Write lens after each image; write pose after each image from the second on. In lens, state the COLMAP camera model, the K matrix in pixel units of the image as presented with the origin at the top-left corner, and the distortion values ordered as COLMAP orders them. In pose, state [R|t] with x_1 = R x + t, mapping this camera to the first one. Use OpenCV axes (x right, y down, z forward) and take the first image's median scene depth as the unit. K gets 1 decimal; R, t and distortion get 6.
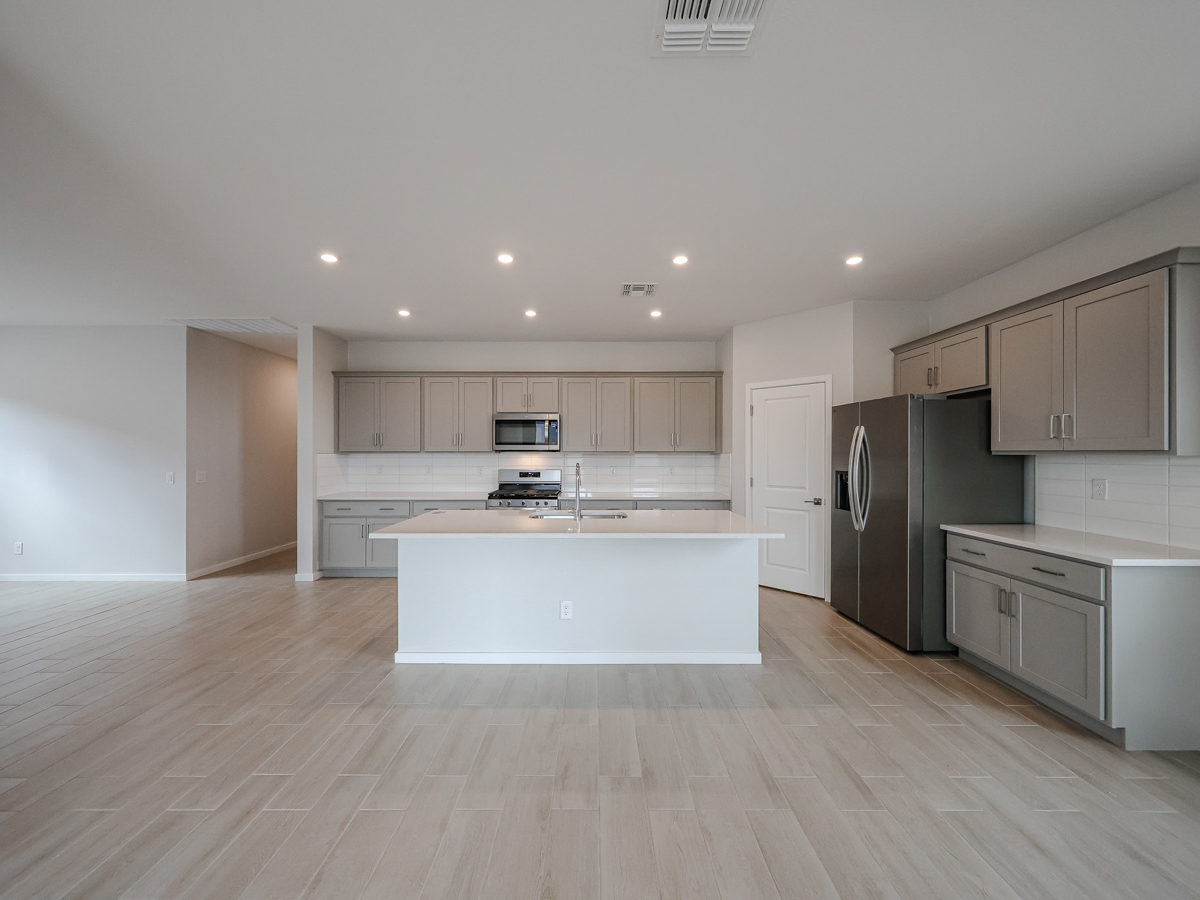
lens RADIAL K [[469.4, 0, 600.0], [0, 469.4, 450.0], [0, 0, 1]] dist [0.002658, 0.000271]
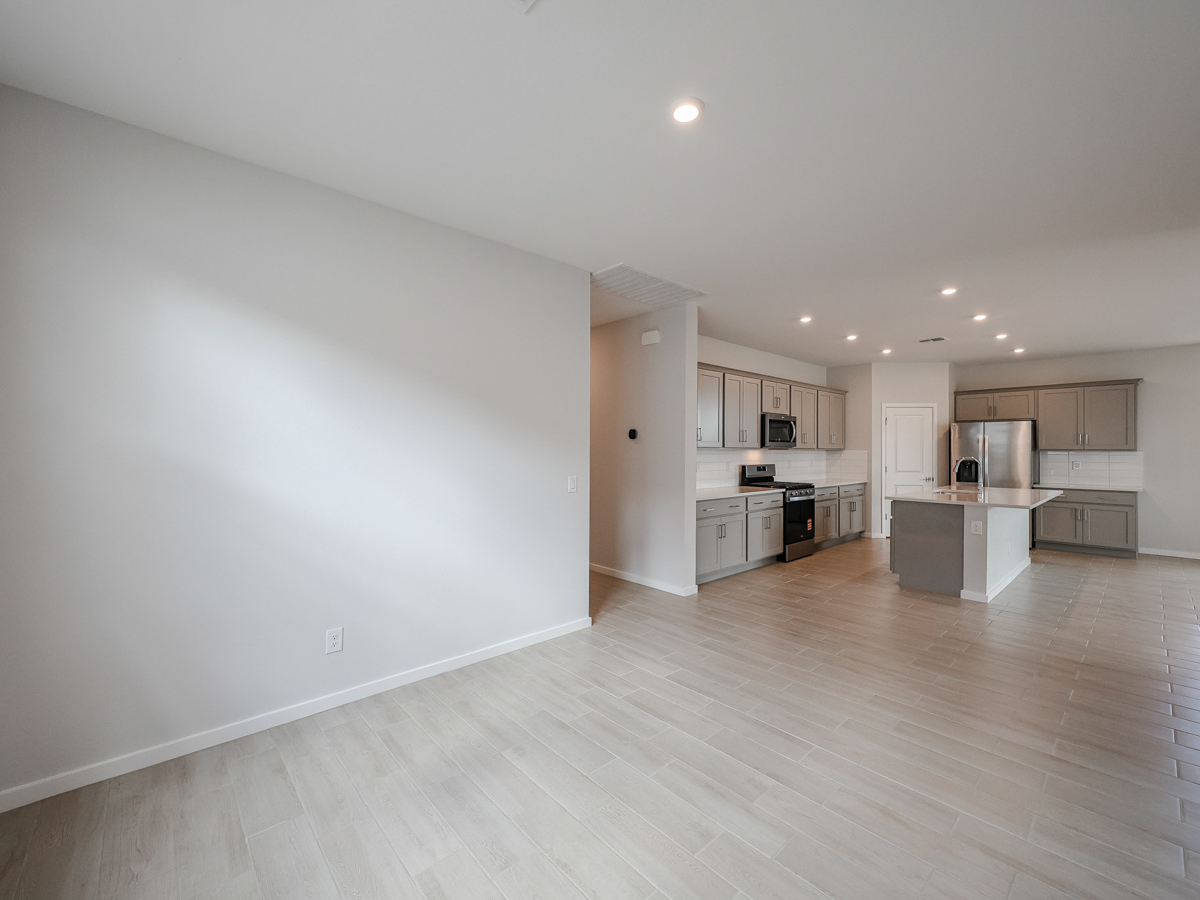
lens RADIAL K [[531.5, 0, 600.0], [0, 531.5, 450.0], [0, 0, 1]] dist [0.001214, 0.000032]
pose [[0.717398, 0.000562, 0.696663, -1.379830], [-0.007011, 0.999955, 0.006412, 0.002214], [-0.696628, -0.009484, 0.717369, 0.377613]]
